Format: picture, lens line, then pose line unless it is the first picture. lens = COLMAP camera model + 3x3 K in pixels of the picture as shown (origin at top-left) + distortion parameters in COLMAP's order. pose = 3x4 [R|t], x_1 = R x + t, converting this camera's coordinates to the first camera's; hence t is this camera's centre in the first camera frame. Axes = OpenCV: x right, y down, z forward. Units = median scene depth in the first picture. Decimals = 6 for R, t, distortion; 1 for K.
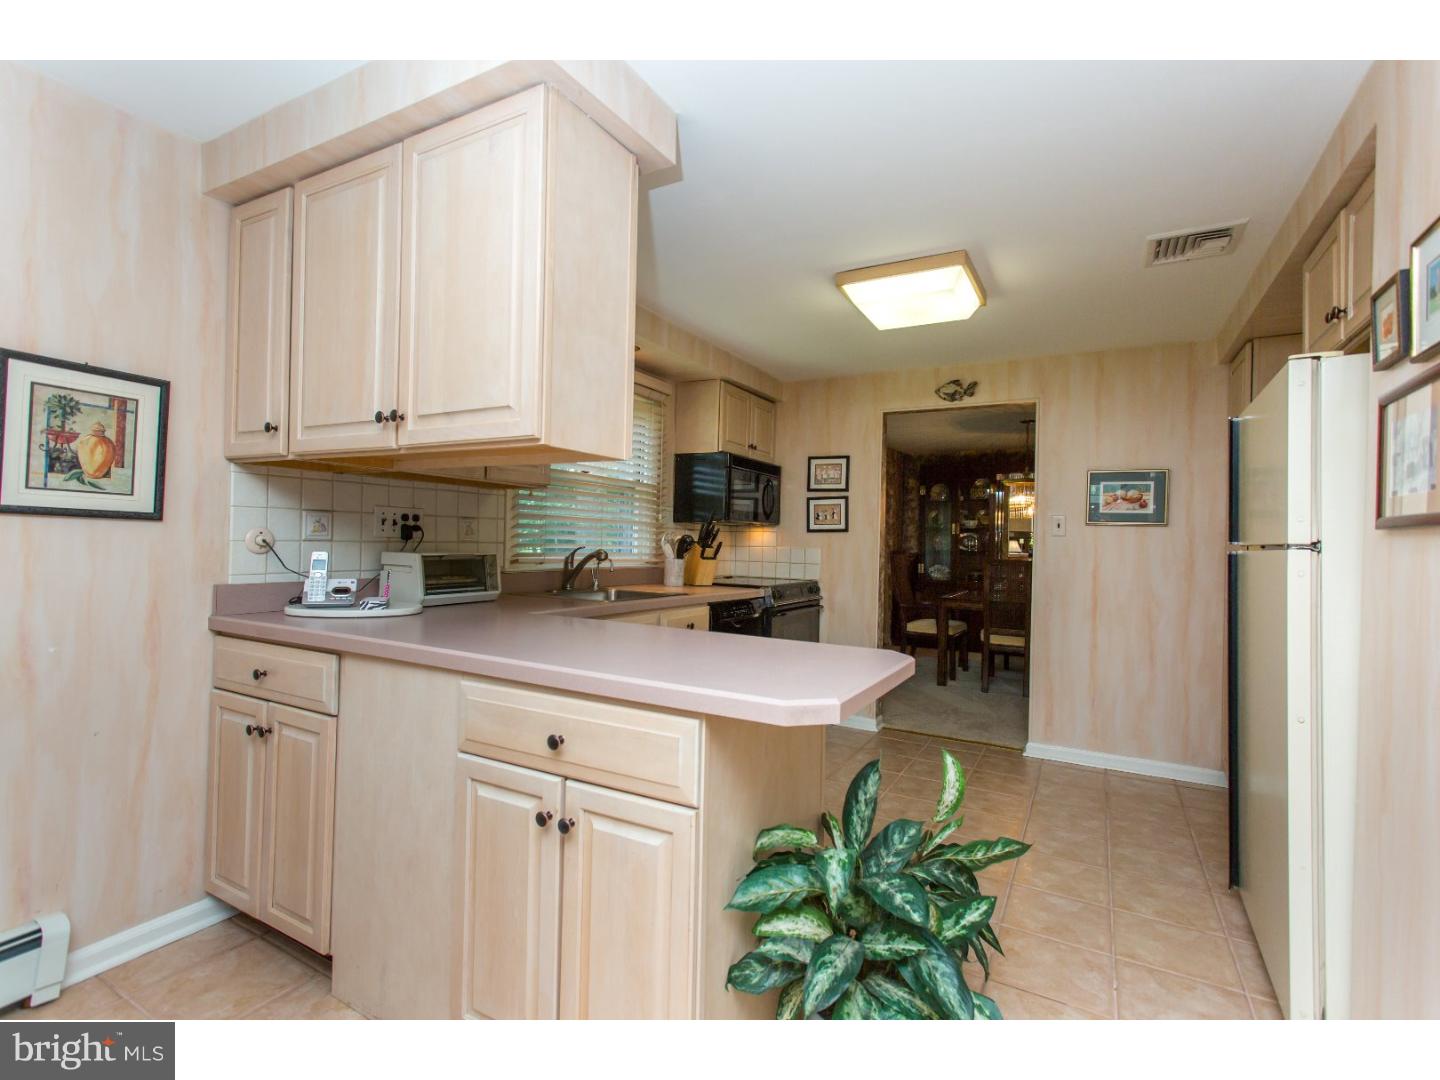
lens RADIAL K [[678.1, 0, 715.5], [0, 678.1, 538.7], [0, 0, 1]] dist [0.003222, 0.002576]
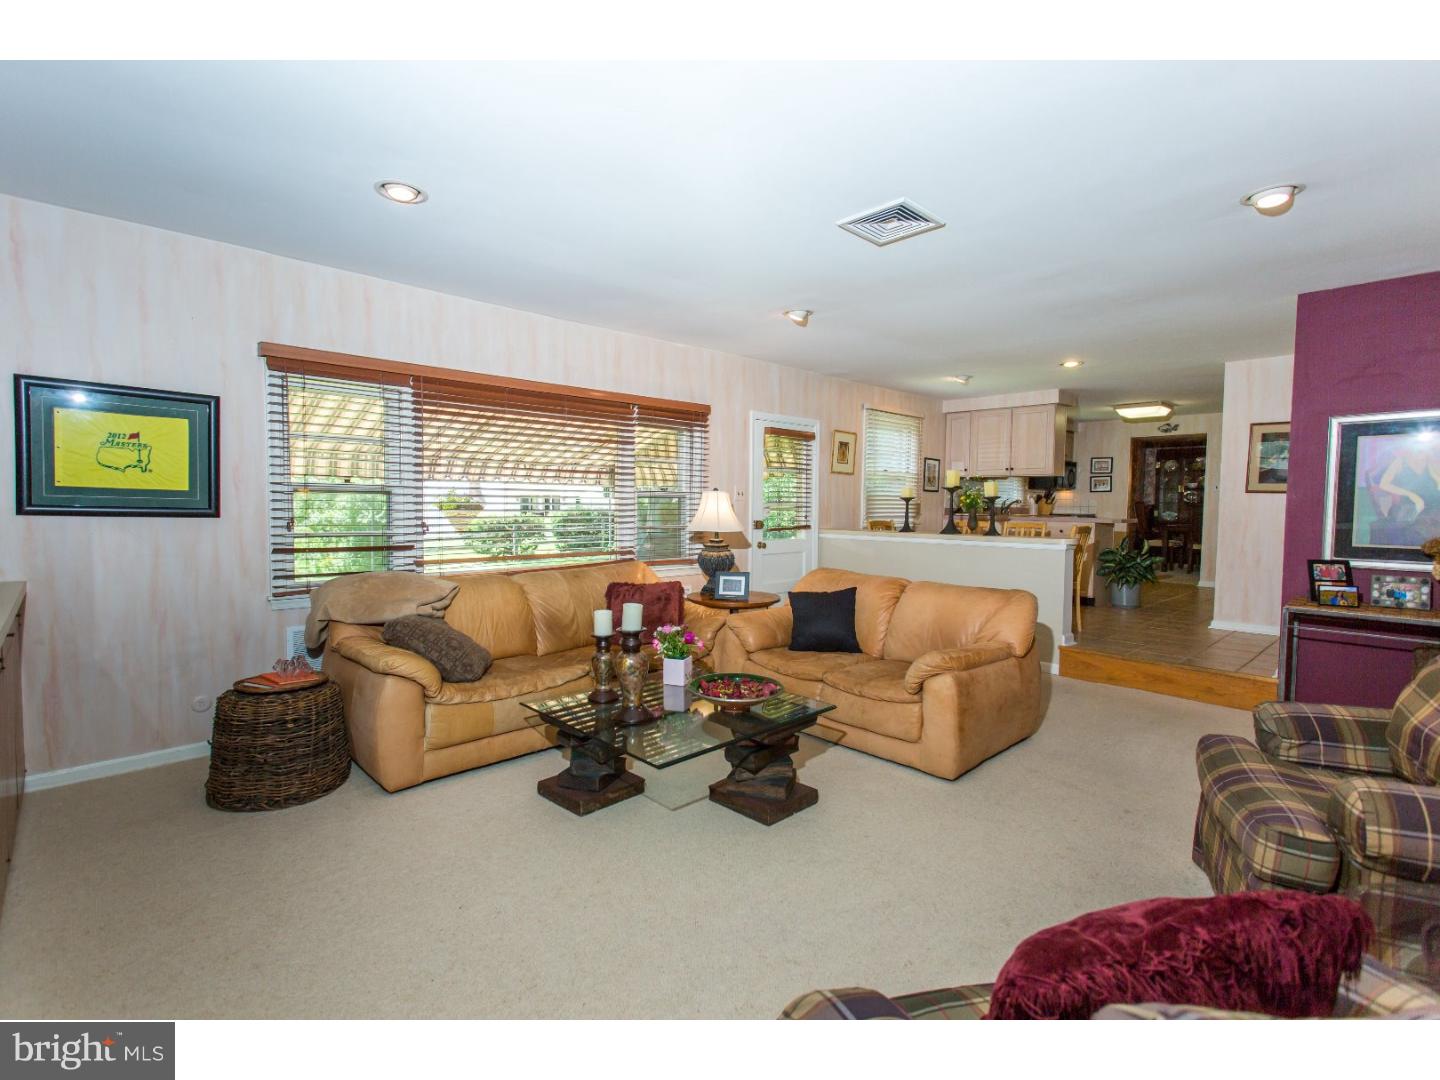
lens RADIAL K [[678.1, 0, 715.5], [0, 678.1, 538.7], [0, 0, 1]] dist [0.003222, 0.002576]
pose [[0.954386, 0.002458, -0.298566, -0.532596], [0.013400, 0.998606, 0.051055, 0.016840], [0.298276, -0.052727, 0.953022, -2.130338]]
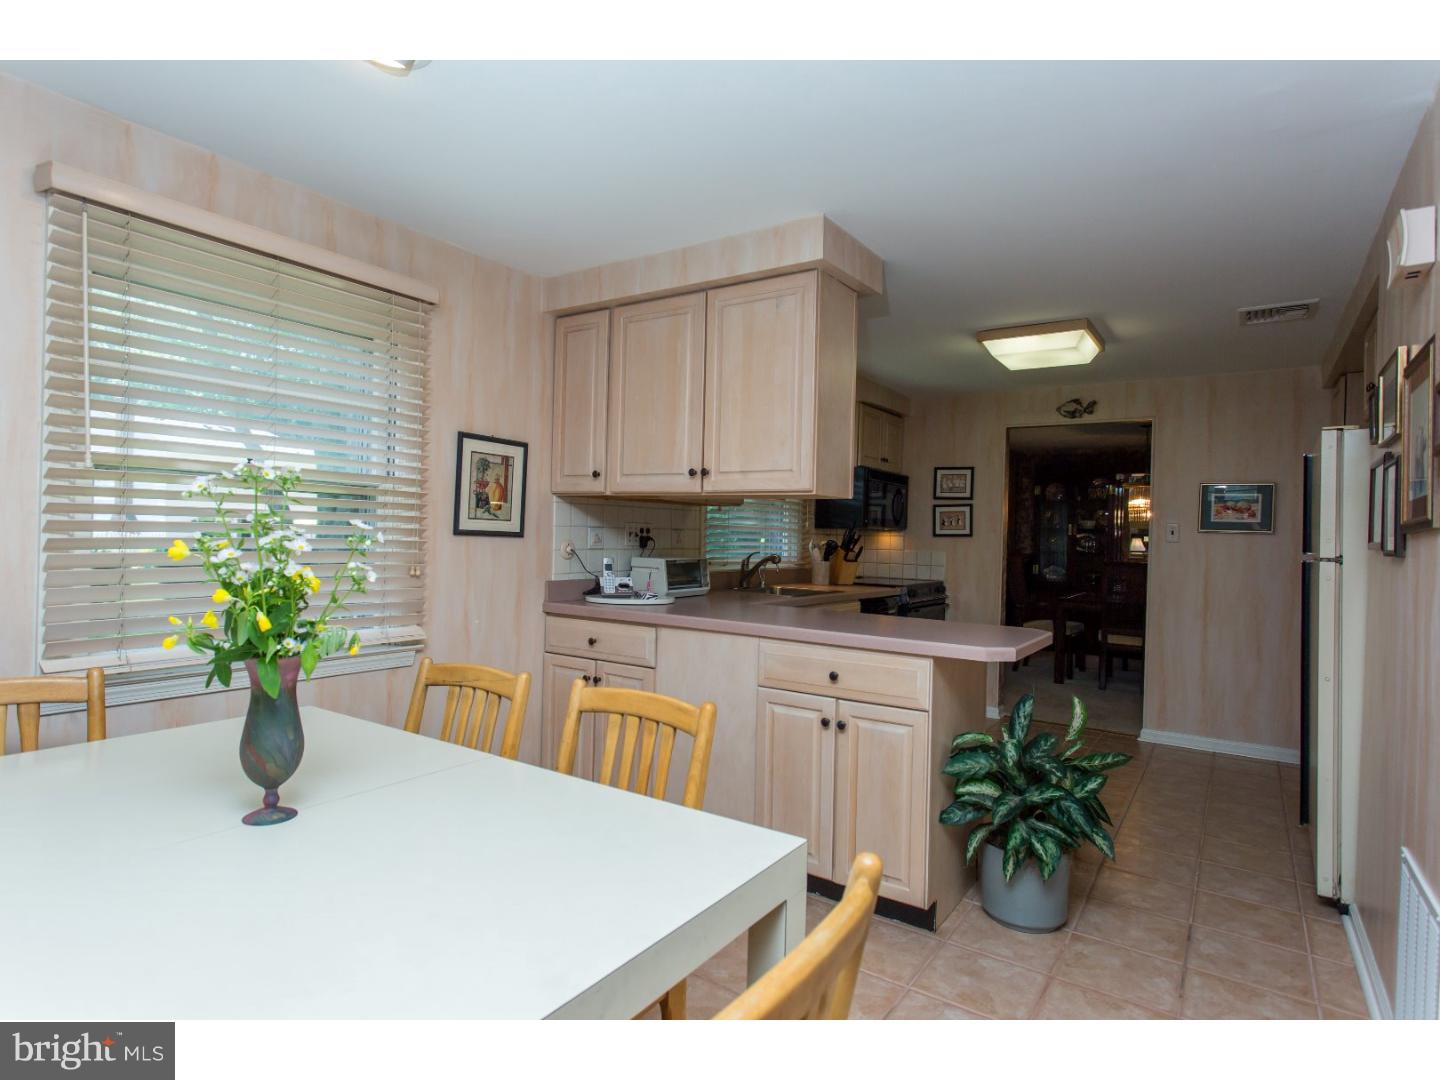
lens RADIAL K [[766.0, 0, 720.0], [0, 766.0, 540.0], [0, 0, 1]] dist [0.005453, 0.000670]
pose [[0.996292, 0.002066, -0.086009, -0.148133], [-0.001264, 0.999955, 0.009387, -0.022368], [0.086024, -0.009244, 0.996250, -0.378898]]
